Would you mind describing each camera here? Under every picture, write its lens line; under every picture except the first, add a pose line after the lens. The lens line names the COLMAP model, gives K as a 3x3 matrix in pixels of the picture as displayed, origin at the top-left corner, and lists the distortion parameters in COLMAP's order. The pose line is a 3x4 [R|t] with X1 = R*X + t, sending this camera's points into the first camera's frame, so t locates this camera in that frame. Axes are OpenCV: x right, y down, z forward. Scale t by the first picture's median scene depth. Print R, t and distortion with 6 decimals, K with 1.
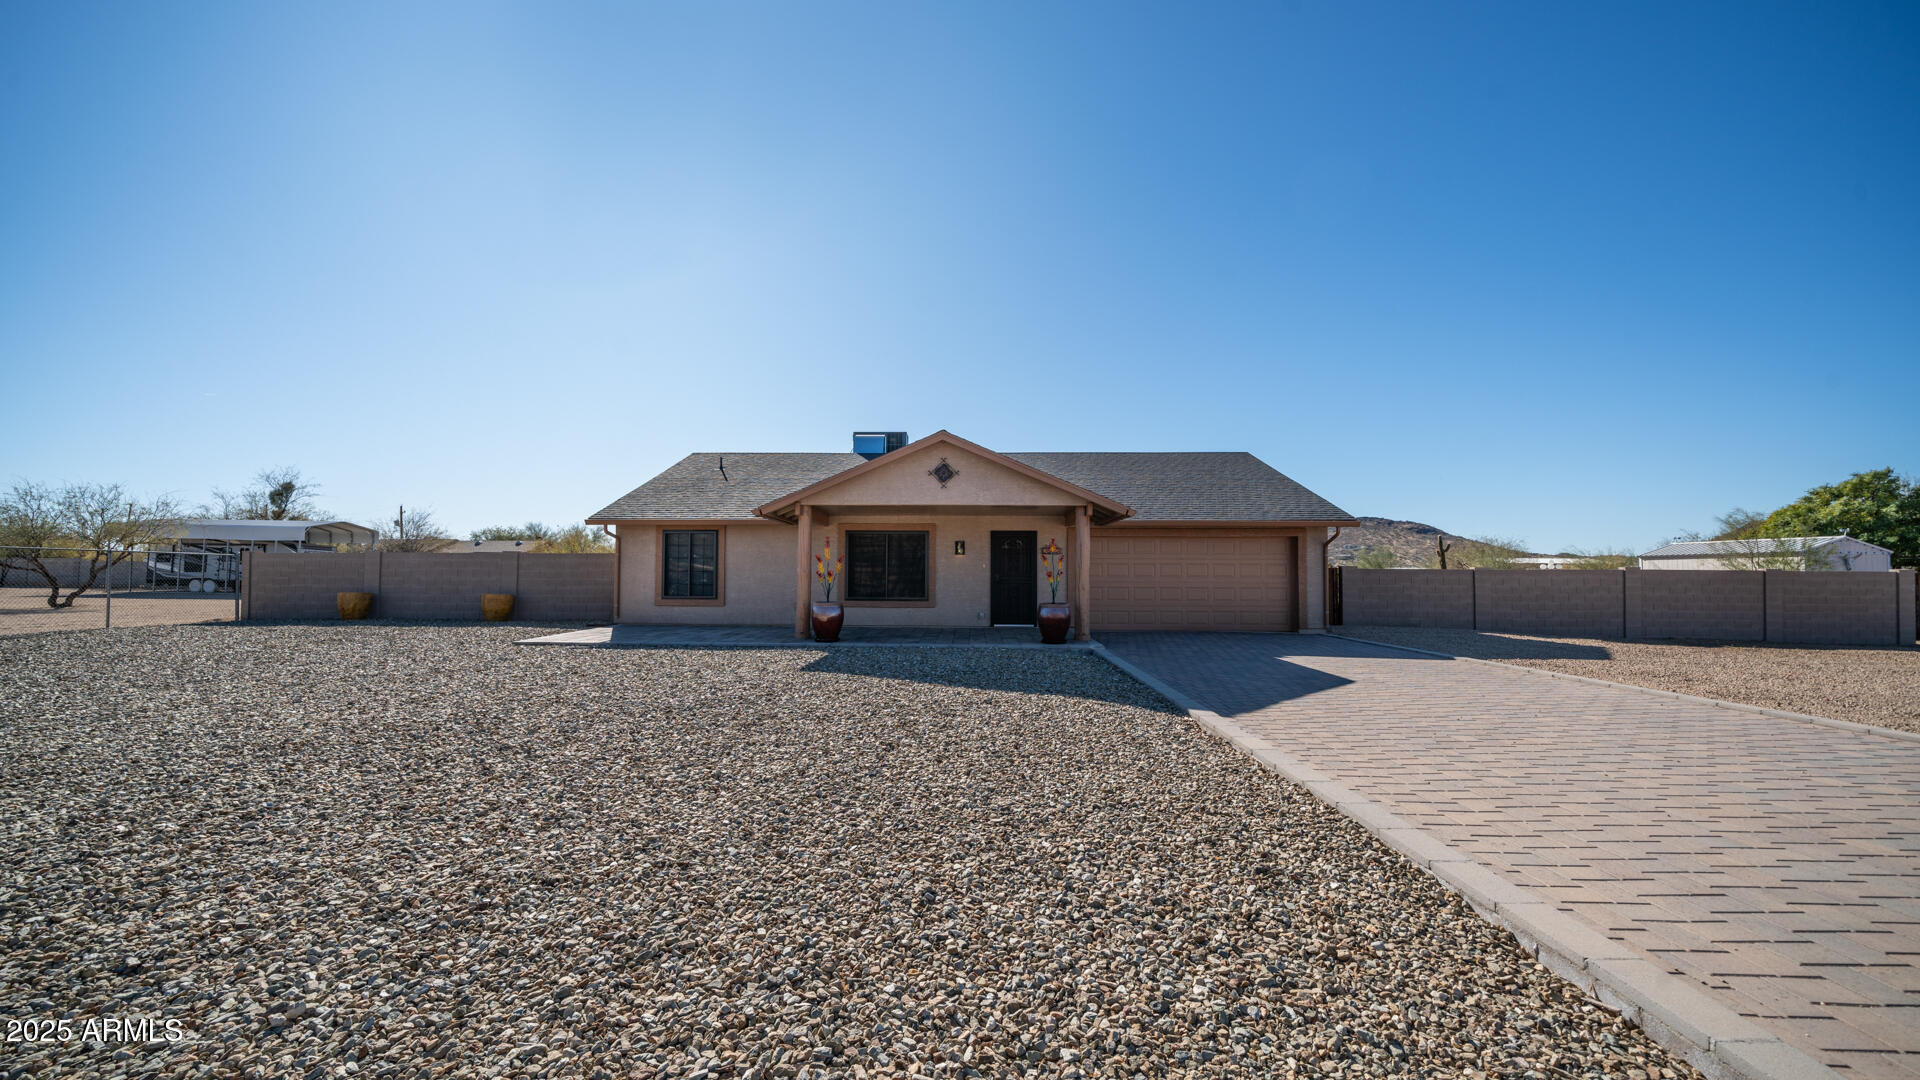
lens RADIAL K [[733.0, 0, 959.5], [0, 733.0, 547.4], [0, 0, 1]] dist [-0.009230, -0.000076]
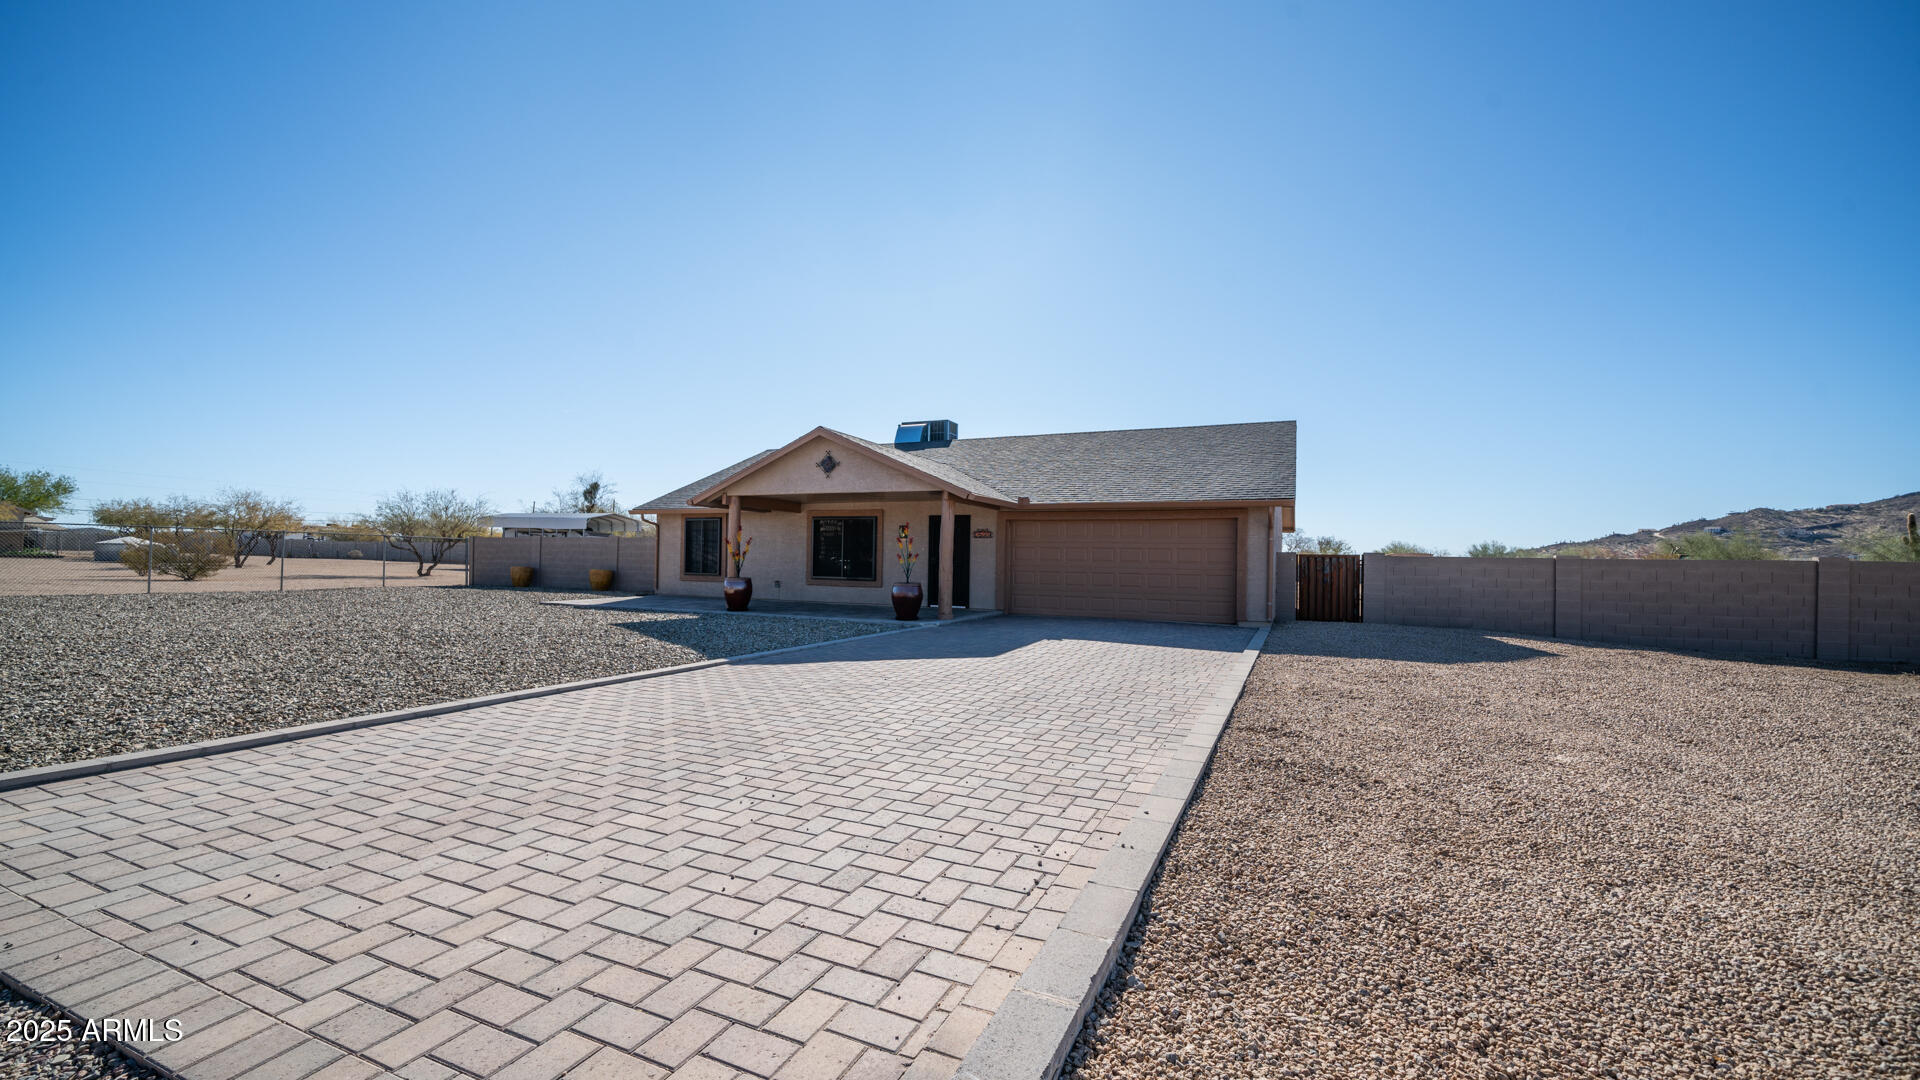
lens RADIAL K [[799.7, 0, 957.0], [0, 799.7, 542.3], [0, 0, 1]] dist [0.001348, 0.000027]
pose [[0.913980, 0.001808, -0.405756, 0.532542], [0.002272, 0.999952, 0.009574, 0.004866], [0.405753, -0.009672, 0.913932, -0.029867]]
